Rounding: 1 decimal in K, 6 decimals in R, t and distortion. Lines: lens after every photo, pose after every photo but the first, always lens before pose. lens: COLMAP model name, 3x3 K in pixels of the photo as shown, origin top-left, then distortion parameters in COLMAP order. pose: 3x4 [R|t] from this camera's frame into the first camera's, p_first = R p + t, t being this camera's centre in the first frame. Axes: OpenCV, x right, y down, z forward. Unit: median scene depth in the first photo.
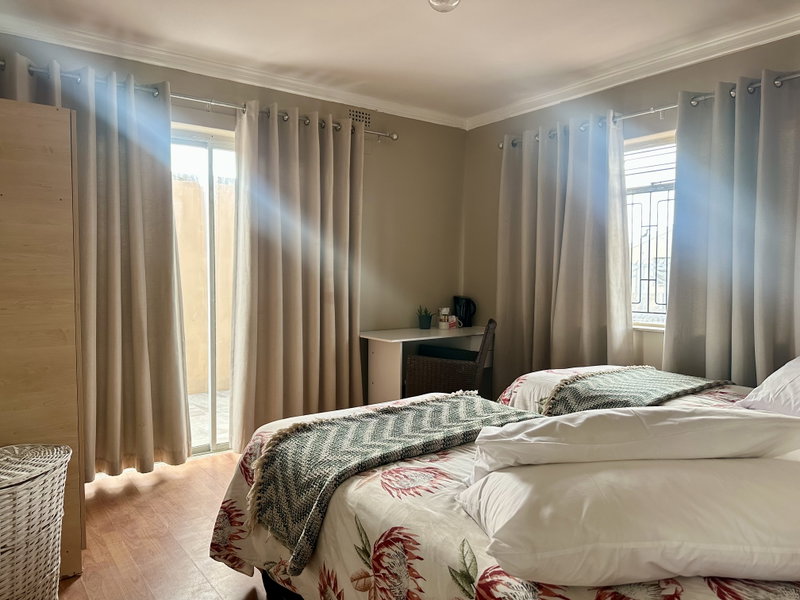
lens RADIAL K [[567.3, 0, 393.3], [0, 567.3, 305.2], [0, 0, 1]] dist [0.092573, -0.123459]
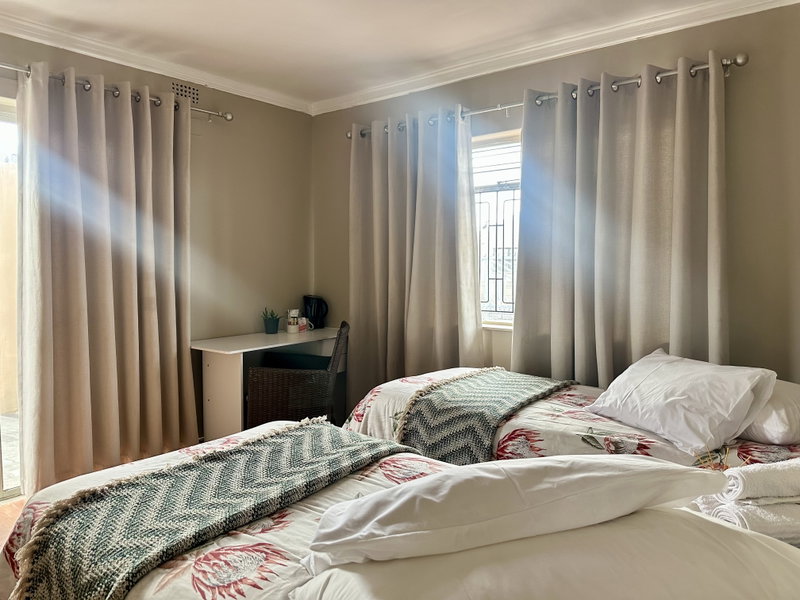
lens RADIAL K [[567.3, 0, 393.3], [0, 567.3, 305.2], [0, 0, 1]] dist [0.092573, -0.123459]
pose [[0.968176, -0.022521, 0.249255, 0.024336], [0.017687, 0.999610, 0.021616, -0.026311], [-0.249645, -0.016519, 0.968197, 0.094818]]
